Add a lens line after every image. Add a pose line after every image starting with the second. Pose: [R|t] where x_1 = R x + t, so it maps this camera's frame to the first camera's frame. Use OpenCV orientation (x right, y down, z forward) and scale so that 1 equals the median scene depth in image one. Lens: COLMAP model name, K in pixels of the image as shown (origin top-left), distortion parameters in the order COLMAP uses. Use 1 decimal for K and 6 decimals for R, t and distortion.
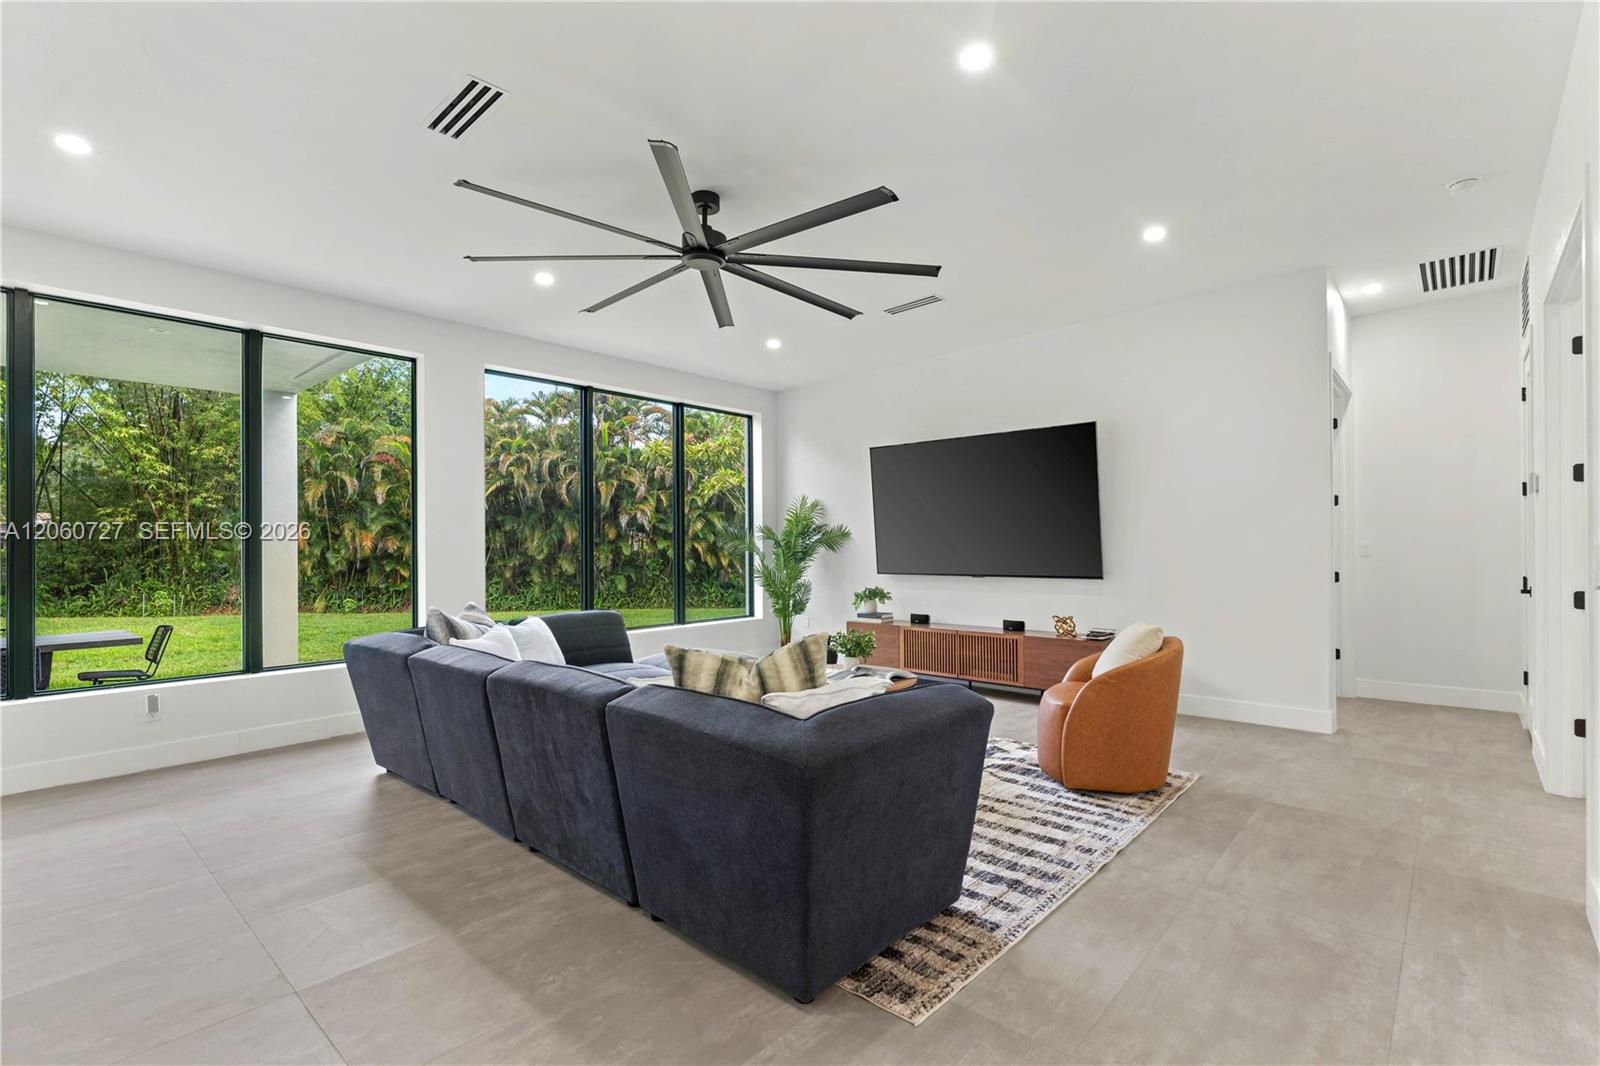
lens RADIAL K [[737.9, 0, 805.3], [0, 737.9, 539.9], [0, 0, 1]] dist [-0.001654, -0.000161]
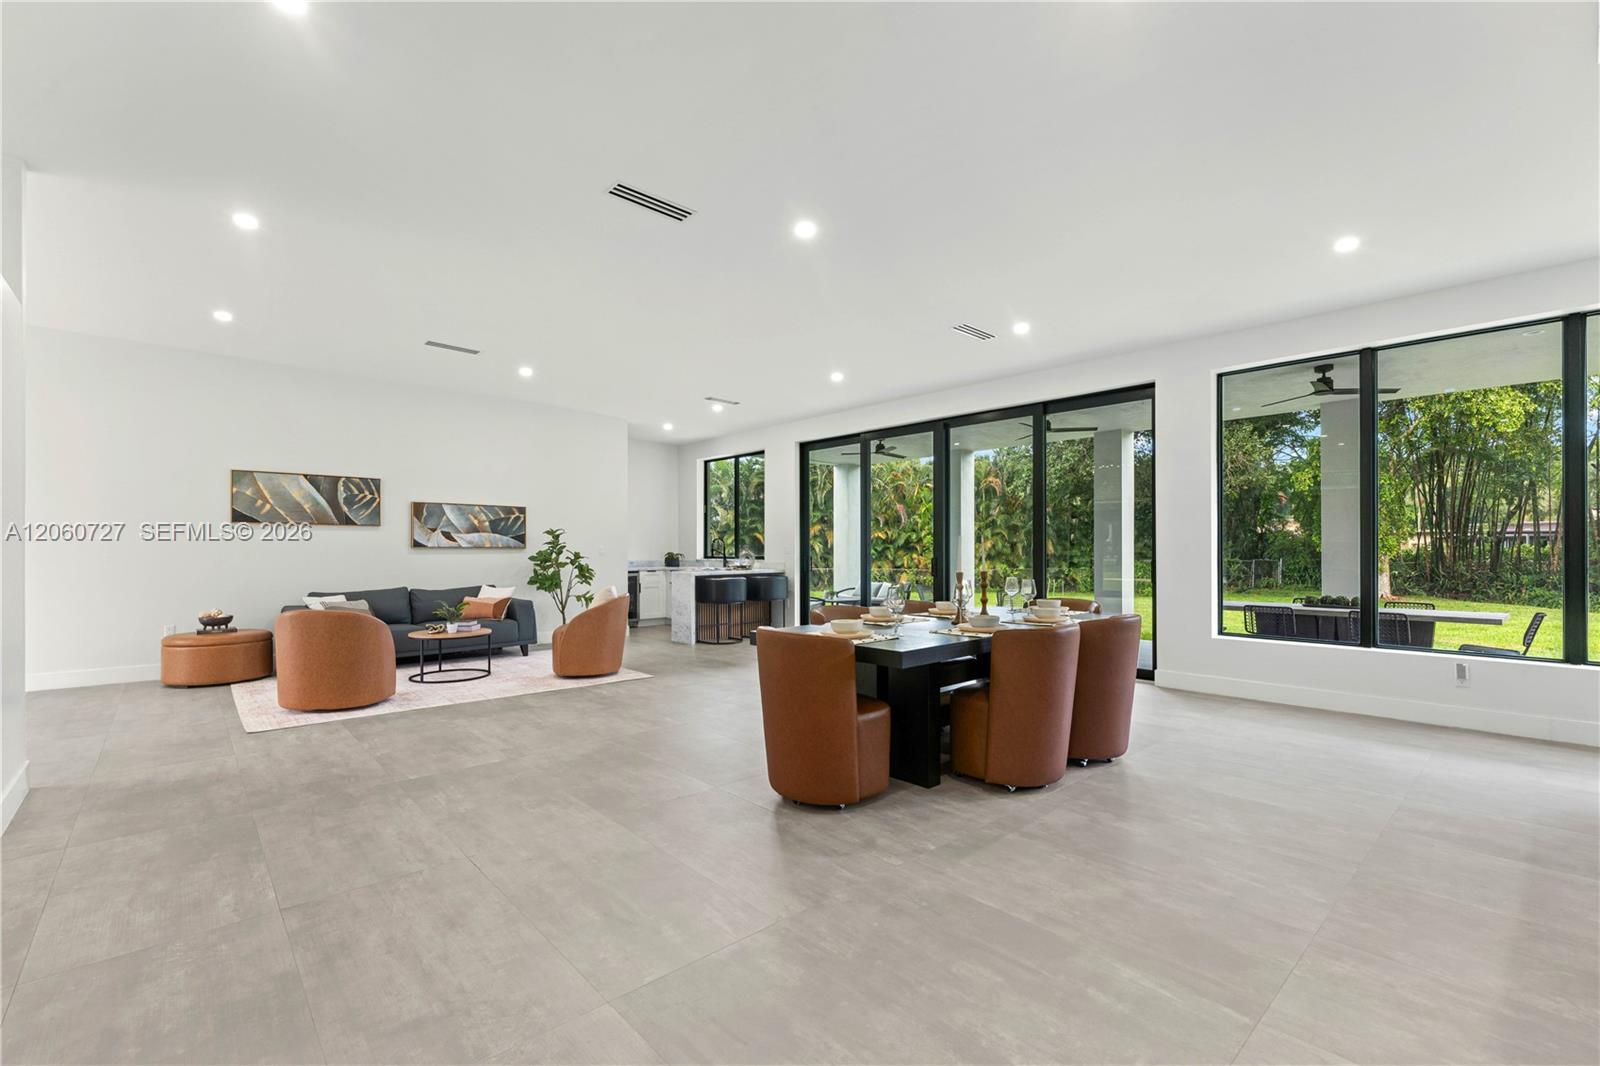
lens RADIAL K [[688.8, 0, 804.7], [0, 688.8, 552.8], [0, 0, 1]] dist [-0.002206, -0.000810]
pose [[-0.104997, 0.013008, -0.994387, 0.179342], [0.008634, 0.999889, 0.012168, 0.008633], [0.994435, -0.007308, -0.105097, 0.052153]]
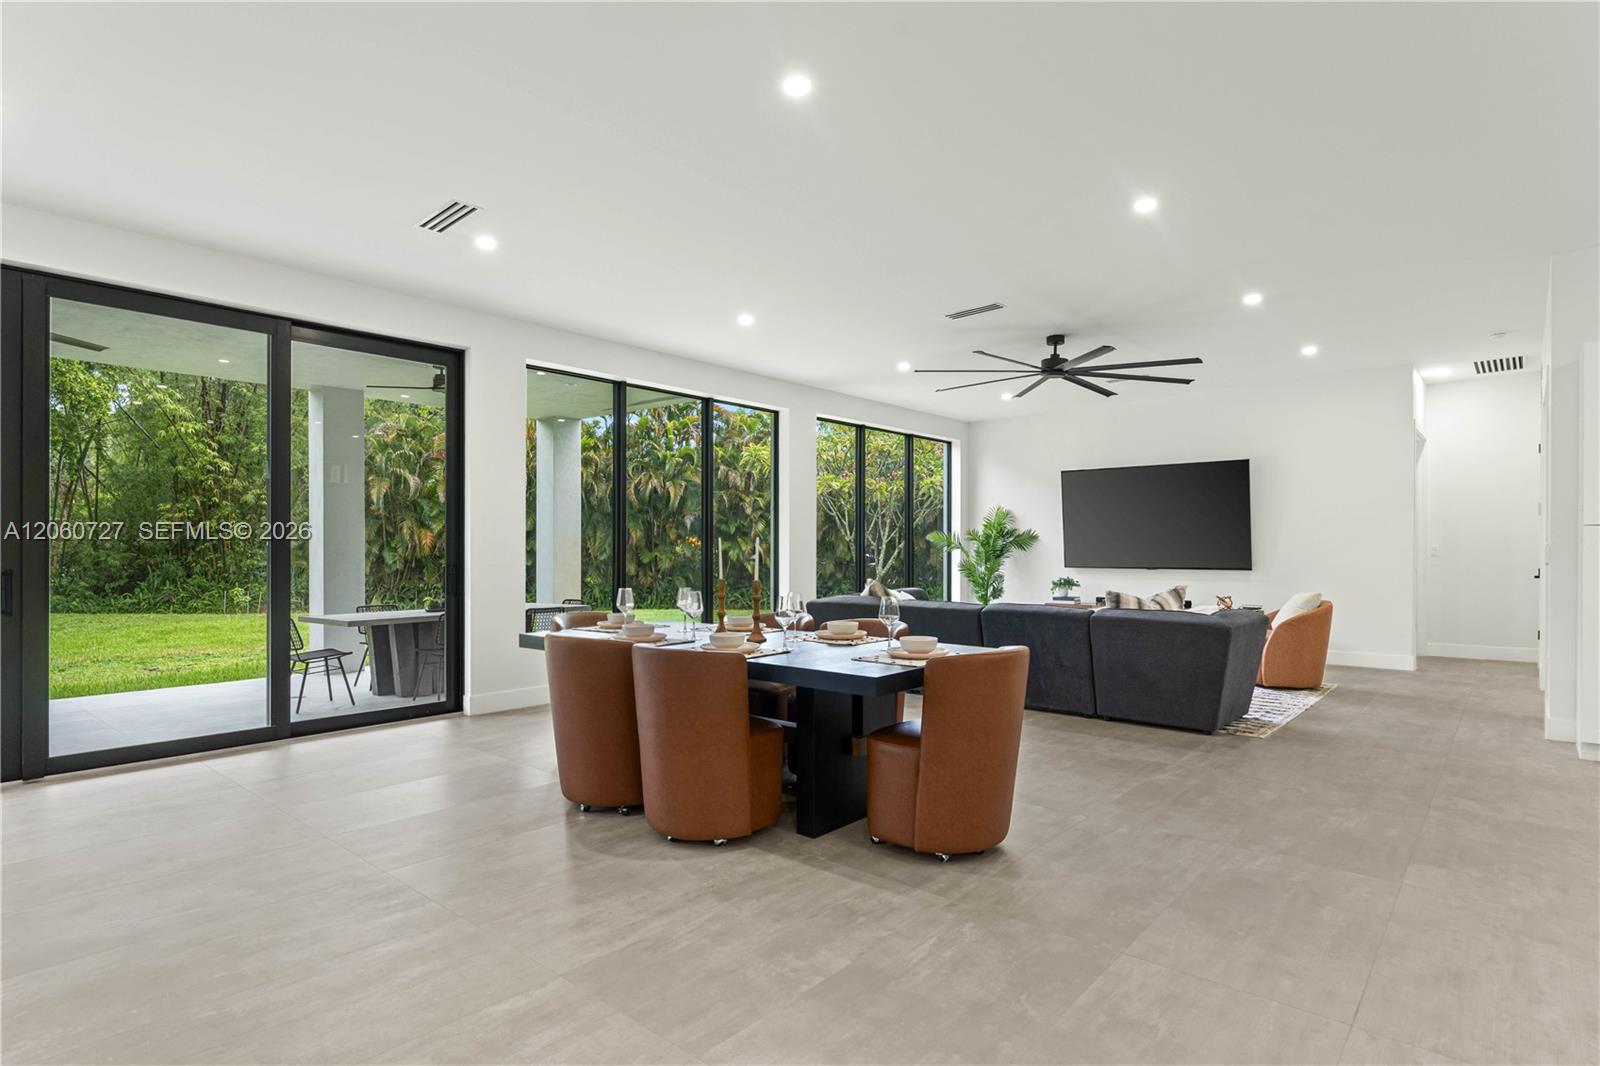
lens RADIAL K [[835.9, 0, 810.9], [0, 835.9, 547.2], [0, 0, 1]] dist [0.000381, -0.001290]
pose [[0.999778, 0.007933, 0.019539, -0.386445], [-0.008037, 0.999954, 0.005252, 0.005885], [-0.019497, -0.005408, 0.999795, -0.478730]]
